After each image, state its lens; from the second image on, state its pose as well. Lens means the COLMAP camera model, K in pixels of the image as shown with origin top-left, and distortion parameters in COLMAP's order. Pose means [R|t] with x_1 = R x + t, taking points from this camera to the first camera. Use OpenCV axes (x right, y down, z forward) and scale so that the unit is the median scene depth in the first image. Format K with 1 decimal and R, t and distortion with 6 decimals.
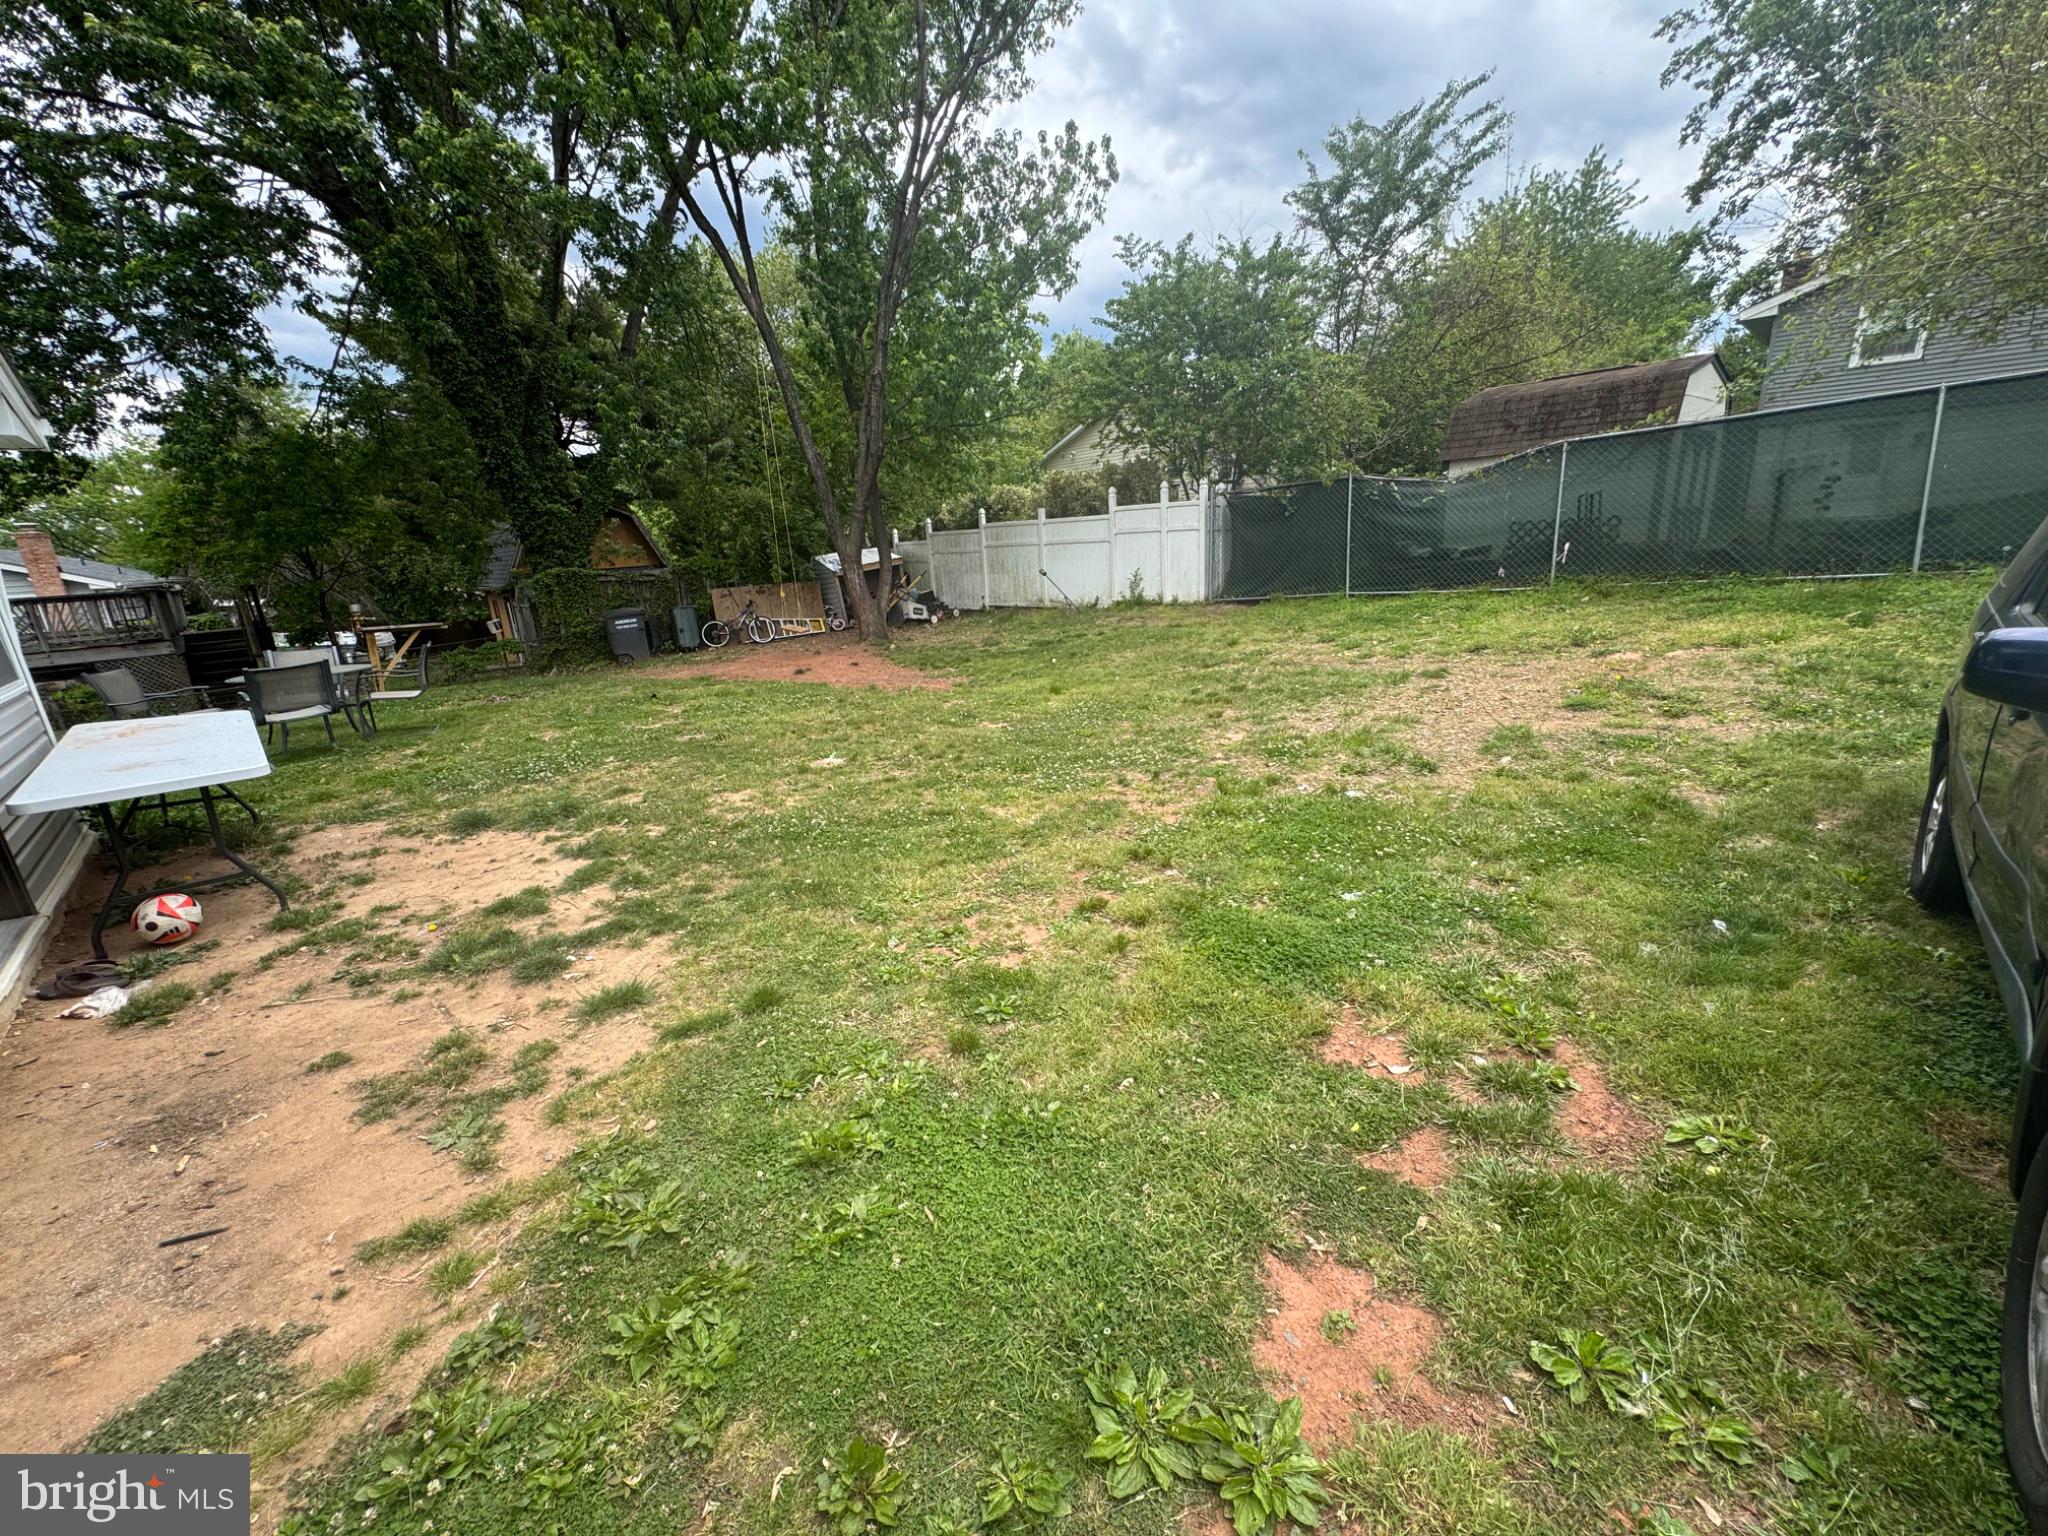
lens RADIAL K [[822.4, 0, 1024.9], [0, 822.4, 766.7], [0, 0, 1]] dist [-0.004556, 0.000979]
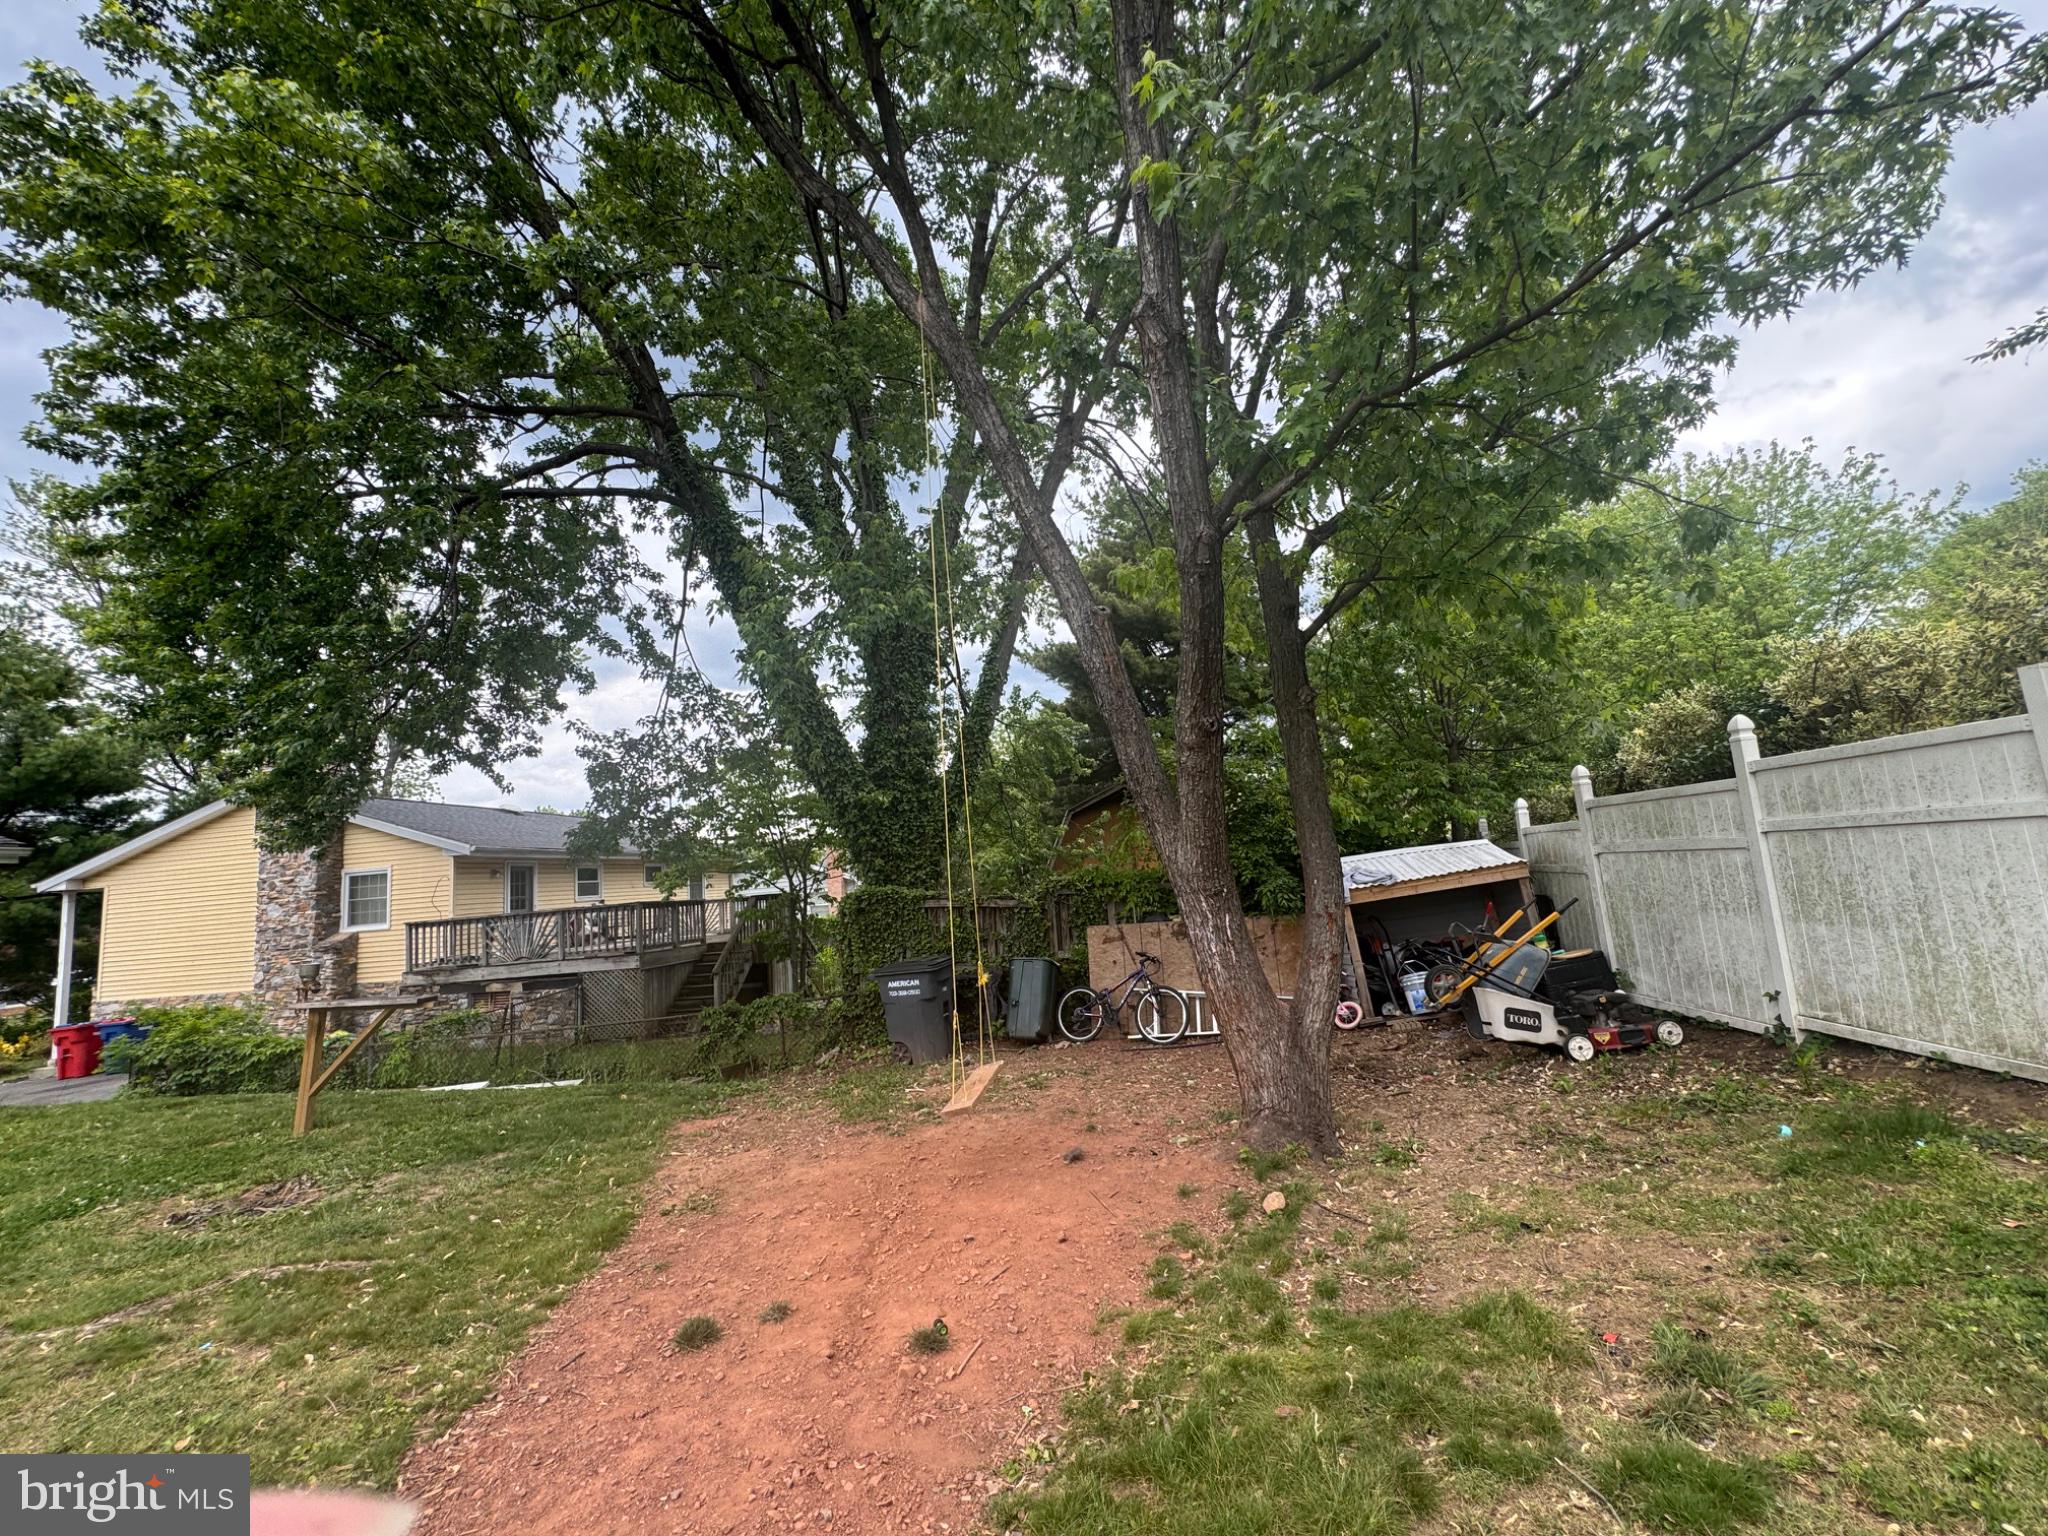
lens RADIAL K [[822.4, 0, 1026.6], [0, 822.4, 770.4], [0, 0, 1]] dist [-0.004556, 0.000979]
pose [[0.658341, -0.089170, -0.747419, 0.000335], [-0.167387, 0.950753, -0.260865, -0.163915], [0.733872, 0.296846, 0.610994, 0.604318]]
